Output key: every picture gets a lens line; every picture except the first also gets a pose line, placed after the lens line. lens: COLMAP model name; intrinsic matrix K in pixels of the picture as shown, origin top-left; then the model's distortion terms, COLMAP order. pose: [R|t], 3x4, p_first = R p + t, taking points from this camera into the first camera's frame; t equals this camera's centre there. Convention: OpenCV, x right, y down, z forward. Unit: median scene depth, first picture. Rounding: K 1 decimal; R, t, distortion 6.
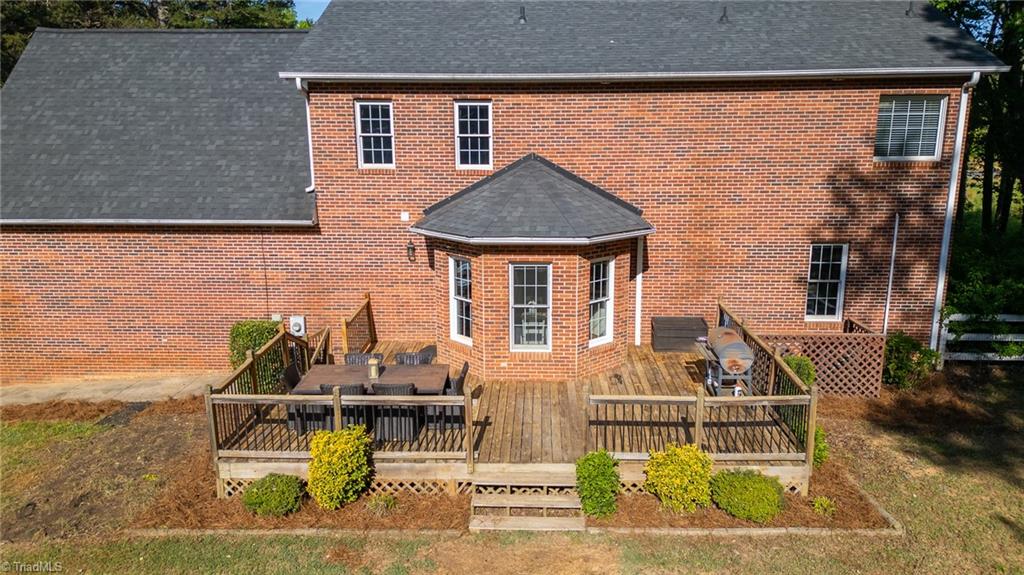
lens RADIAL K [[731.9, 0, 528.6], [0, 731.9, 285.5], [0, 0, 1]] dist [0.060008, -0.059140]
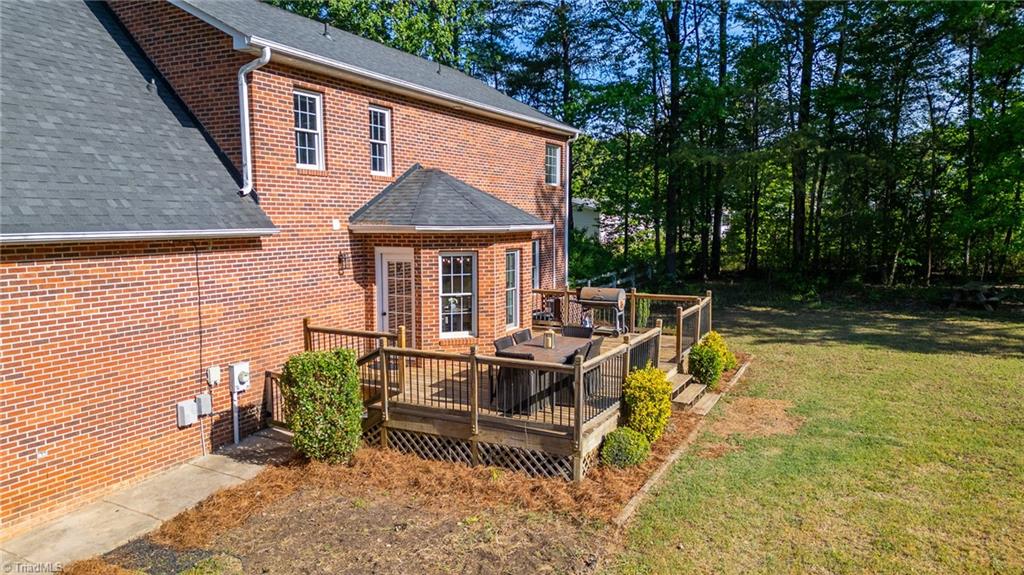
lens RADIAL K [[731.9, 0, 528.6], [0, 731.9, 285.5], [0, 0, 1]] dist [0.060008, -0.059140]
pose [[0.383149, -0.084243, 0.919837, -0.927492], [0.193992, 0.980962, 0.009036, 0.015882], [-0.903086, 0.174979, 0.392197, 0.465873]]
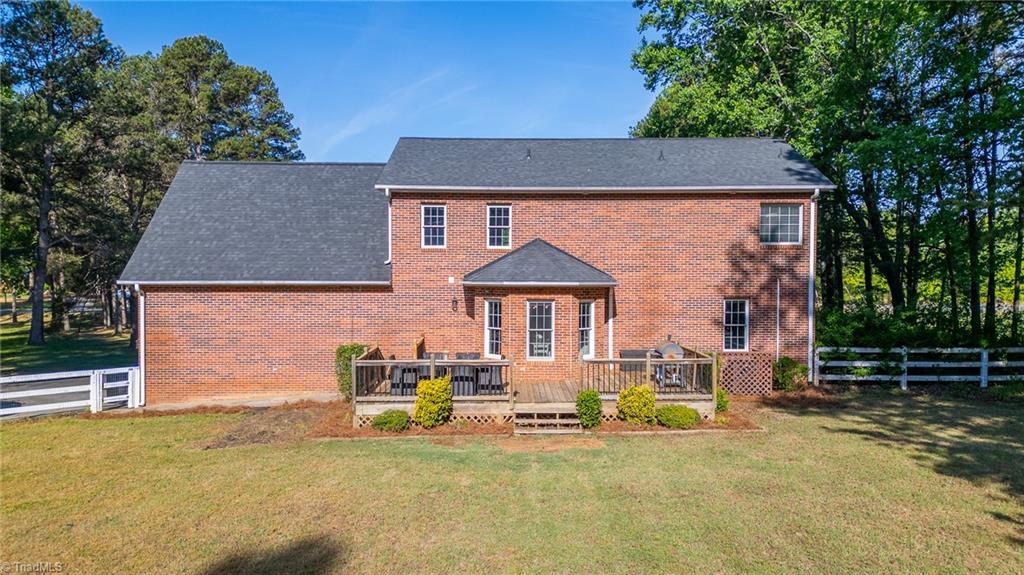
lens RADIAL K [[731.9, 0, 528.6], [0, 731.9, 285.5], [0, 0, 1]] dist [0.060008, -0.059140]
pose [[0.999132, 0.005447, 0.041300, -0.076351], [0.002866, 0.980074, -0.198611, 0.214813], [-0.041559, 0.198557, 0.979208, -0.456959]]
